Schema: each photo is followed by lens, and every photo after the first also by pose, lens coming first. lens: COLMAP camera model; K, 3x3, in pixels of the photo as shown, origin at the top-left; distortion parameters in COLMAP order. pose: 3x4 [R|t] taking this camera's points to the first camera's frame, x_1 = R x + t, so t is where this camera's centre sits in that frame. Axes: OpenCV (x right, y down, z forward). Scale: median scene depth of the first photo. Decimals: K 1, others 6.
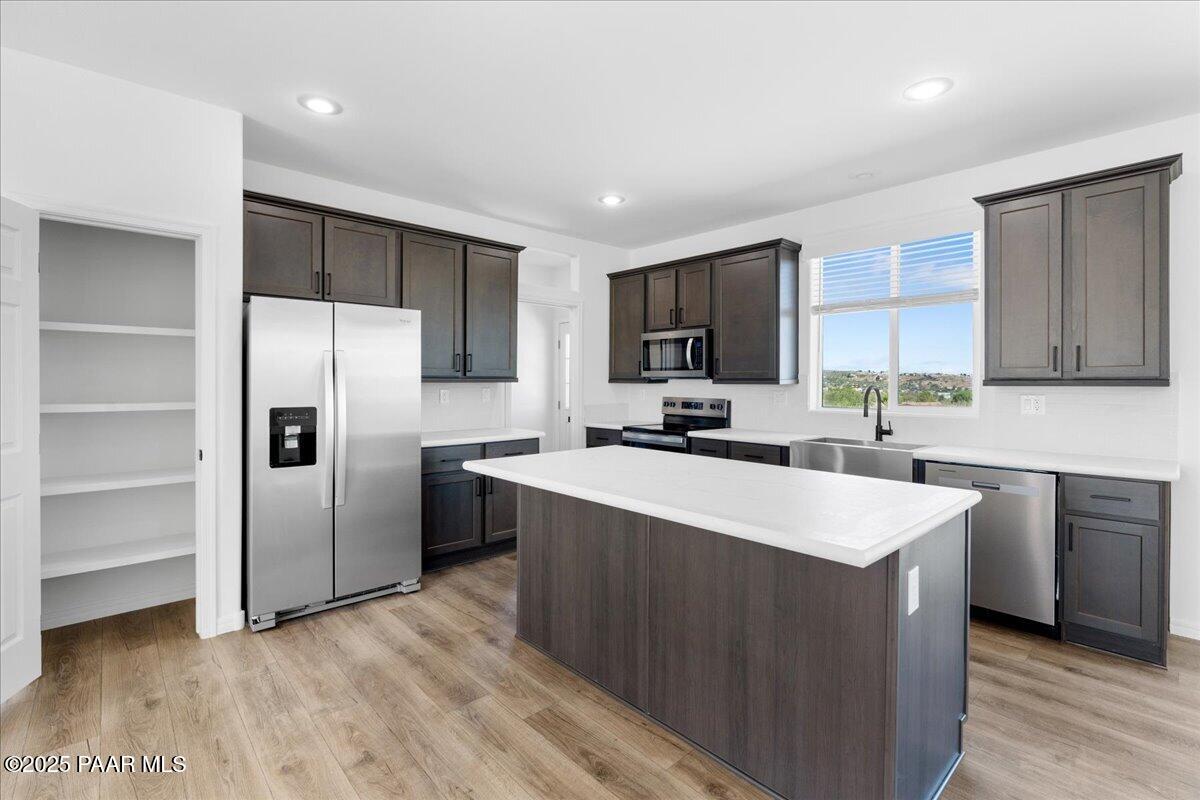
lens RADIAL K [[544.0, 0, 603.8], [0, 544.0, 381.5], [0, 0, 1]] dist [-0.005729, -0.000679]
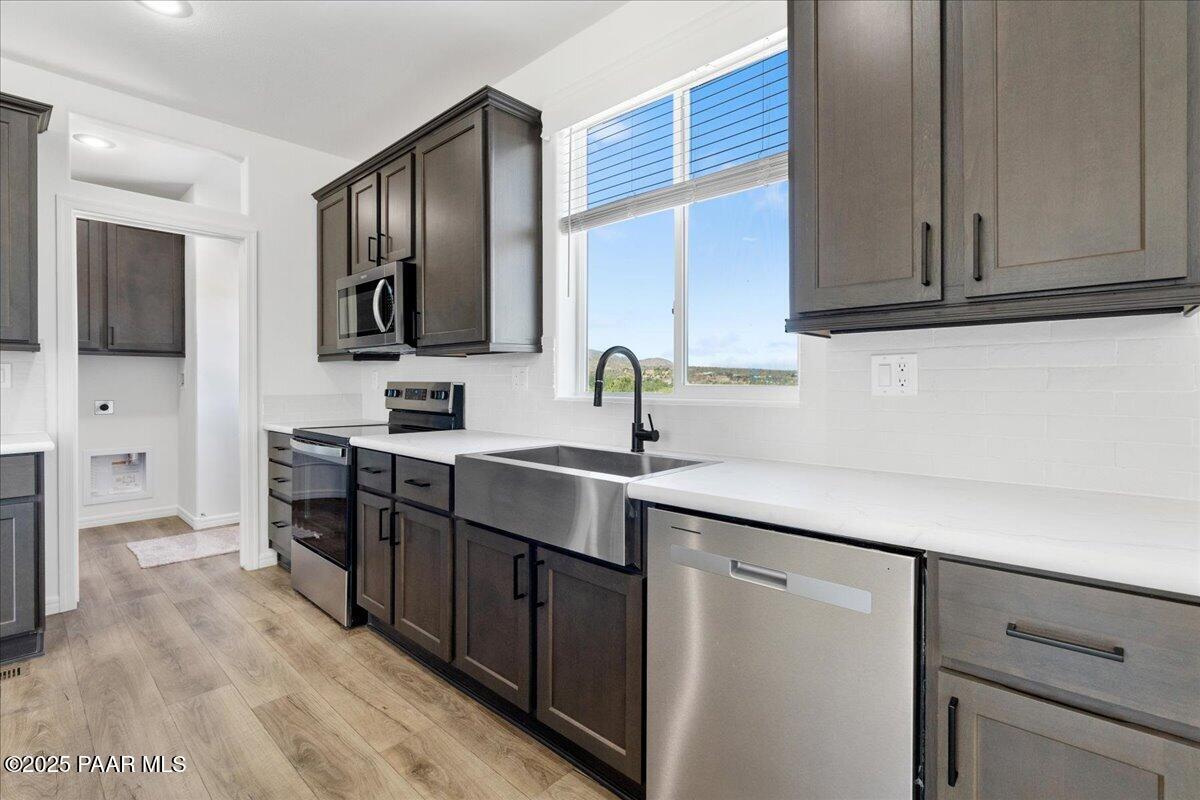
lens RADIAL K [[544.0, 0, 603.8], [0, 544.0, 381.5], [0, 0, 1]] dist [-0.005729, -0.000679]
pose [[0.996216, -0.003537, 0.086842, 0.380468], [0.003616, 0.999993, -0.000755, 0.036331], [-0.086839, 0.001067, 0.996222, 0.420403]]
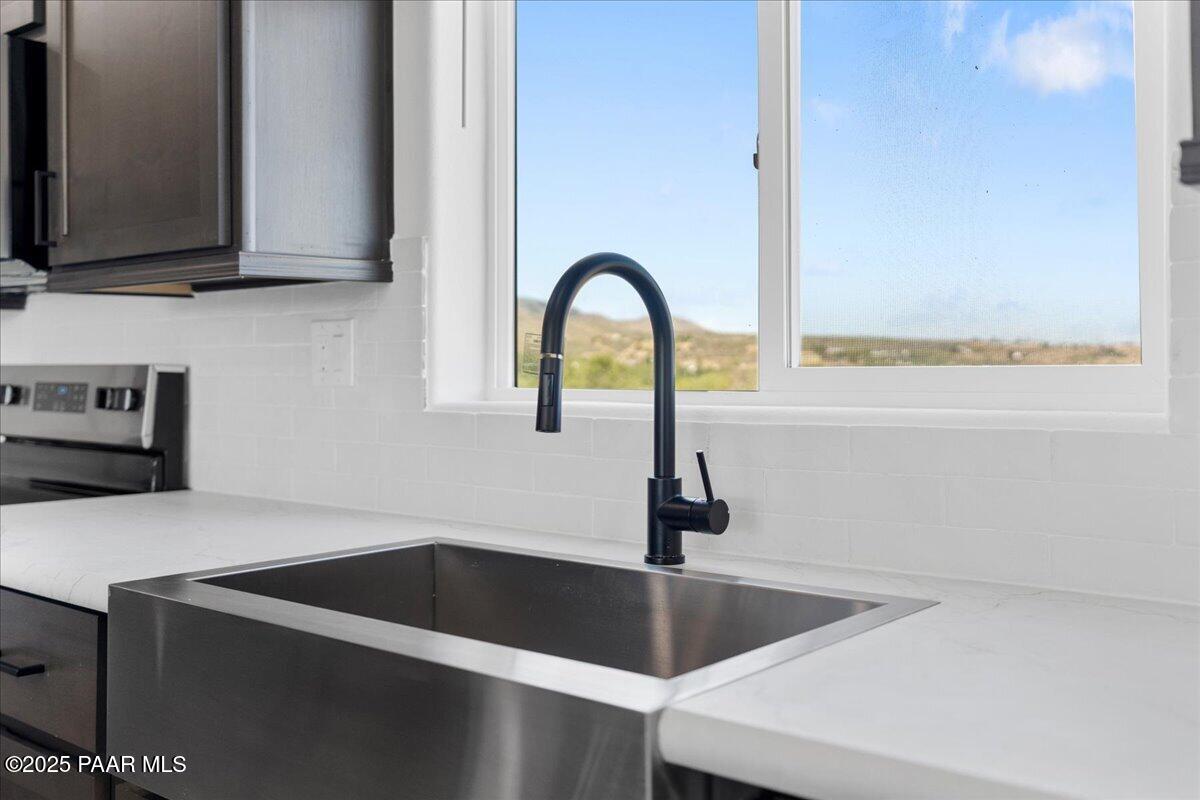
lens RADIAL K [[1170.7, 0, 602.4], [0, 1170.7, 357.4], [0, 0, 1]] dist [0.006944, 0.002795]
pose [[0.991627, -0.007240, 0.128929, 0.387971], [0.008283, 0.999937, -0.007556, 0.038637], [-0.128867, 0.008561, 0.991625, 0.546729]]
